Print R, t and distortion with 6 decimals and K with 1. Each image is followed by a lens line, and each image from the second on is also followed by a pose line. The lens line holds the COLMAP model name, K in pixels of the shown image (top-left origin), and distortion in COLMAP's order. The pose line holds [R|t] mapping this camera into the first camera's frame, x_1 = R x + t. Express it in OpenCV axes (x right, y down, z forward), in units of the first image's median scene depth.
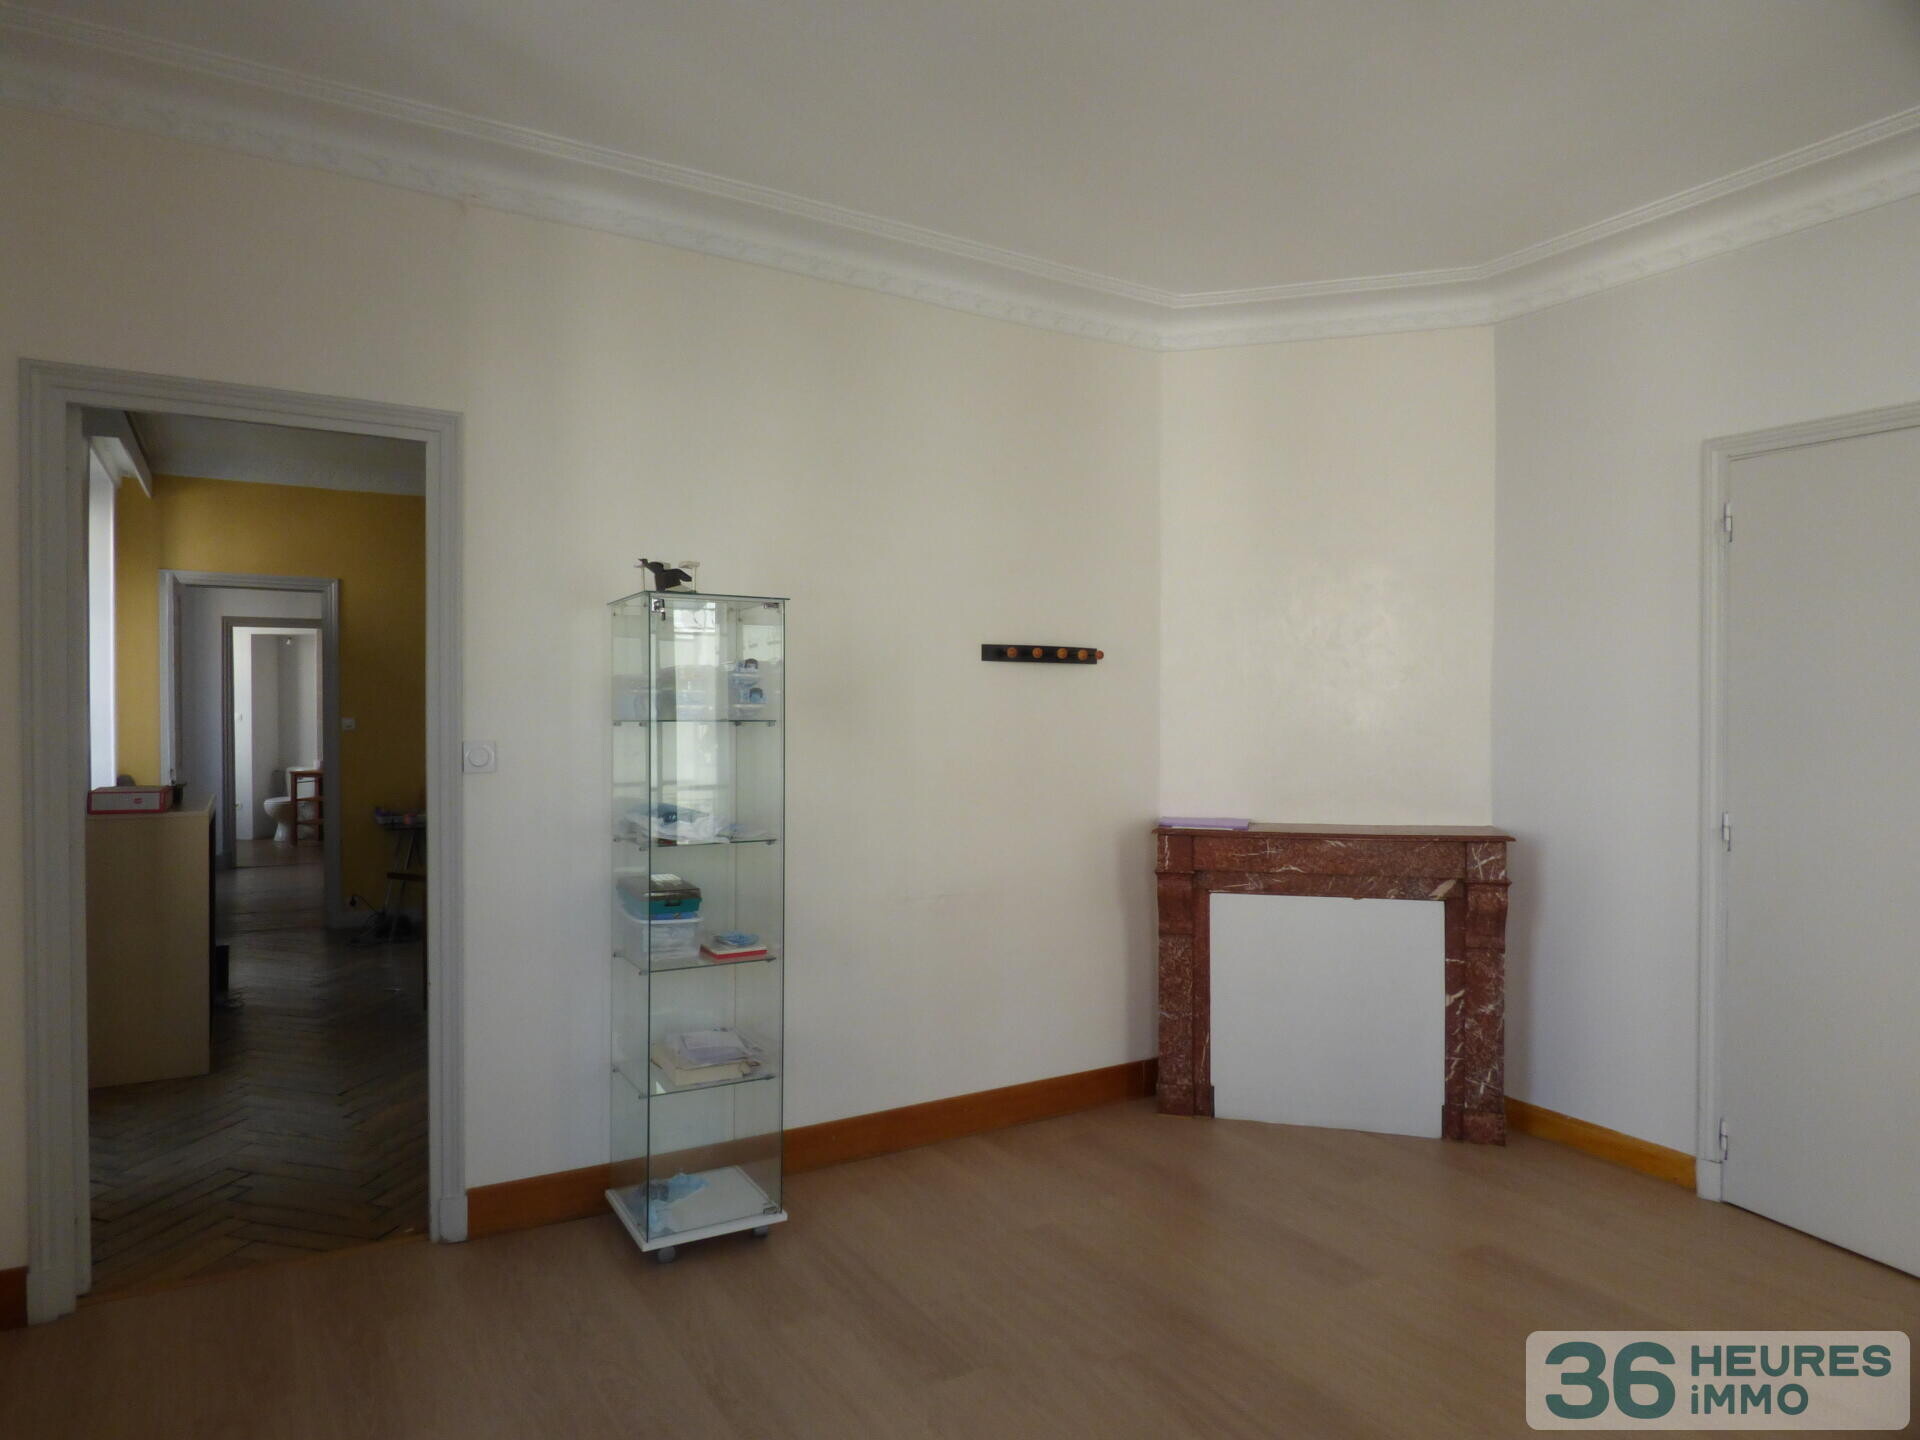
lens RADIAL K [[1182.5, 0, 960.0], [0, 1182.5, 720.0], [0, 0, 1]] dist [0.001580, 0.000785]
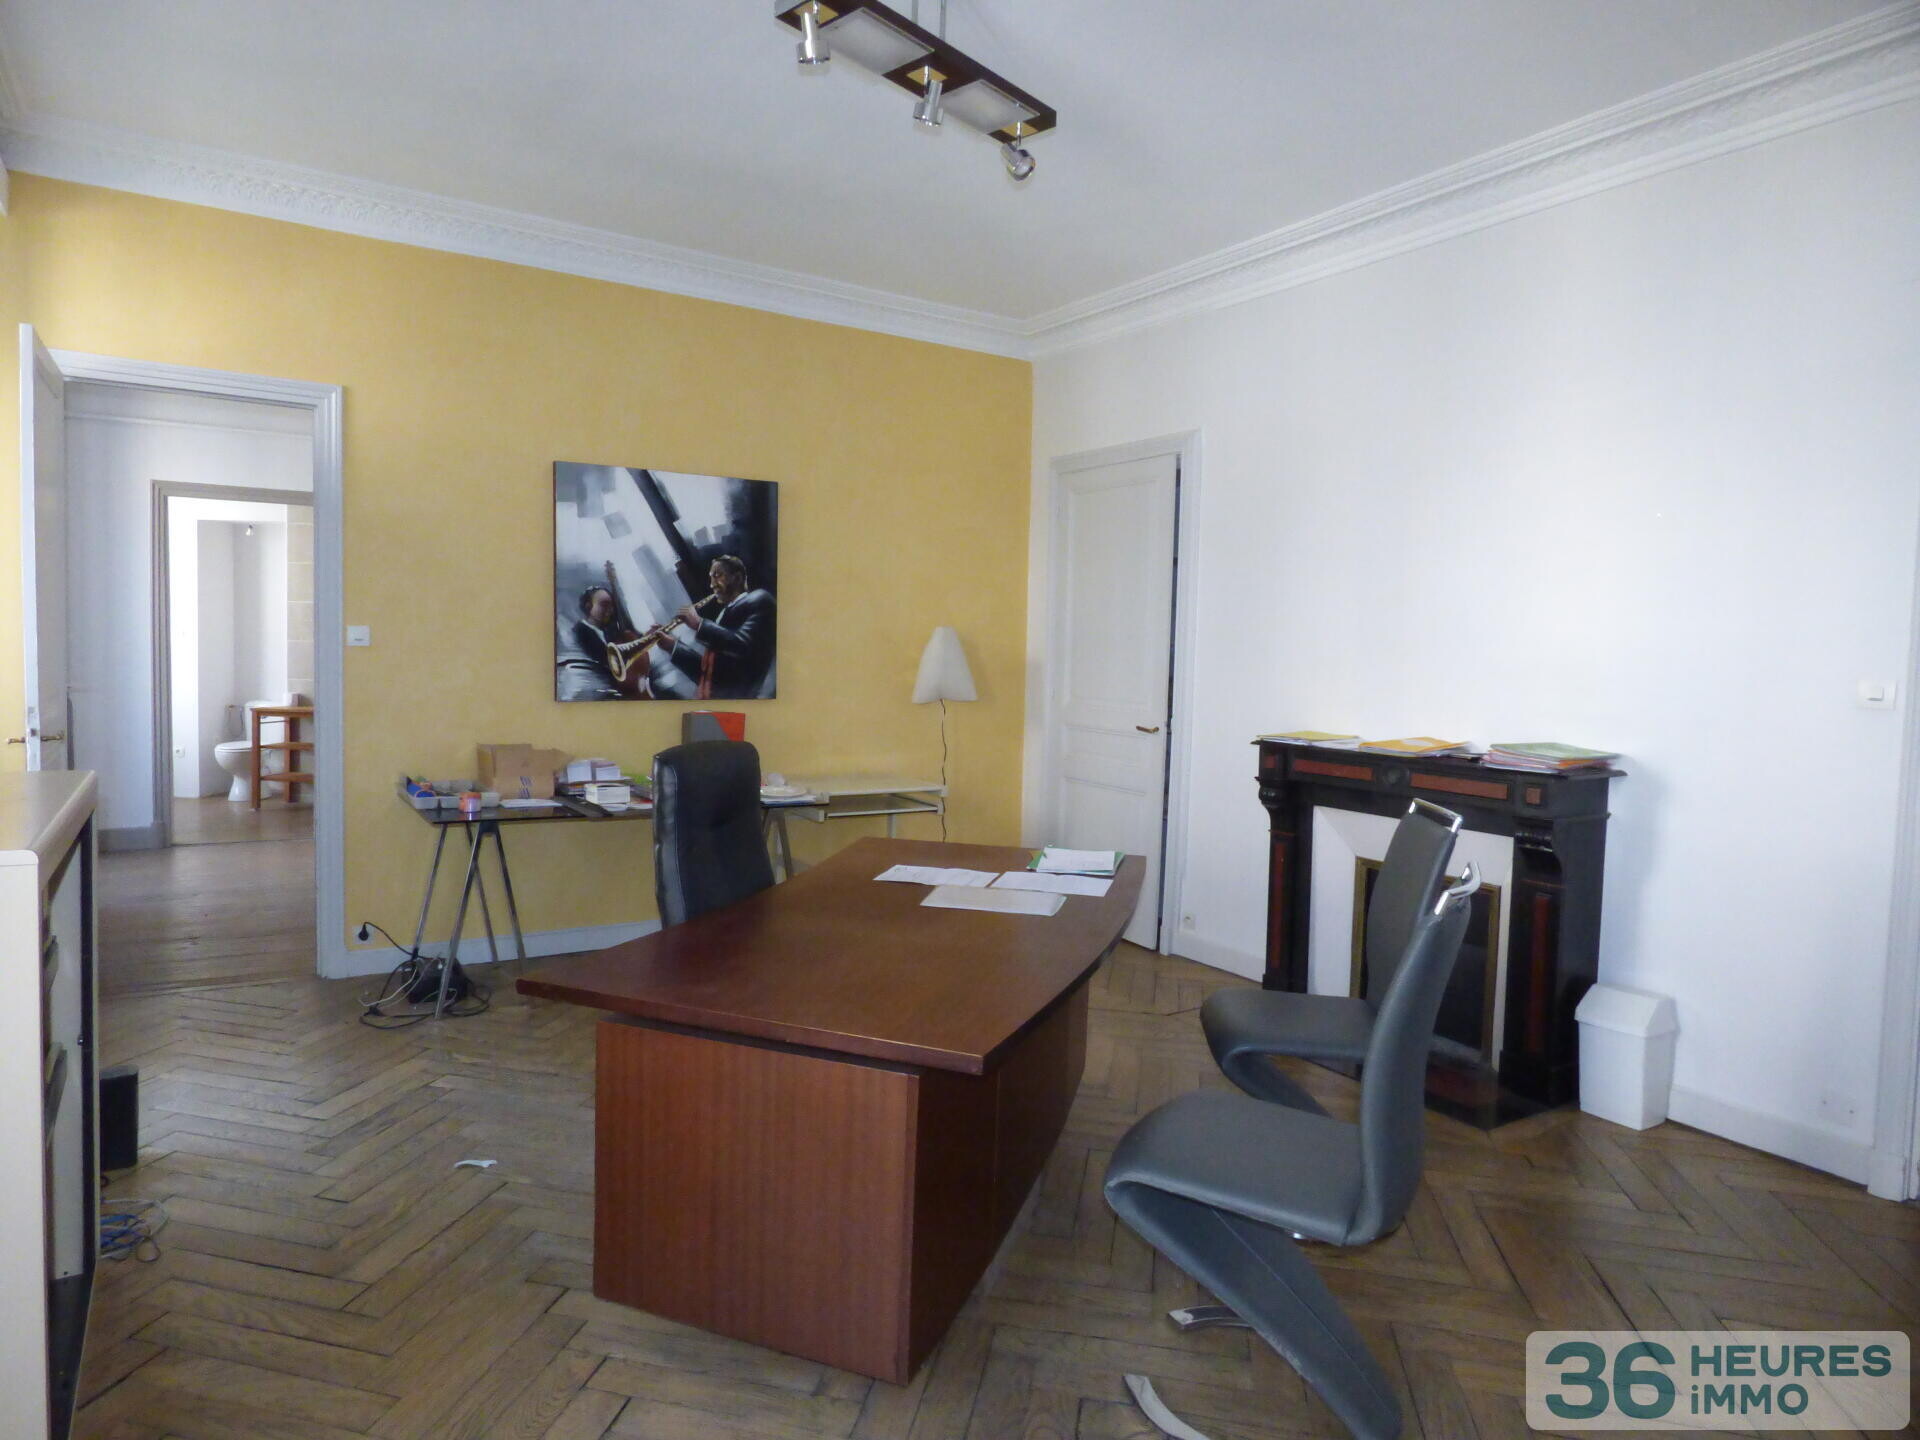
lens RADIAL K [[1158.7, 0, 960.0], [0, 1158.7, 720.0], [0, 0, 1]] dist [-0.002068, -0.002501]
pose [[0.998876, 0.026102, 0.039577, -0.154661], [-0.027786, 0.998705, 0.042615, 0.007949], [-0.038413, -0.043666, 0.998307, 0.265262]]
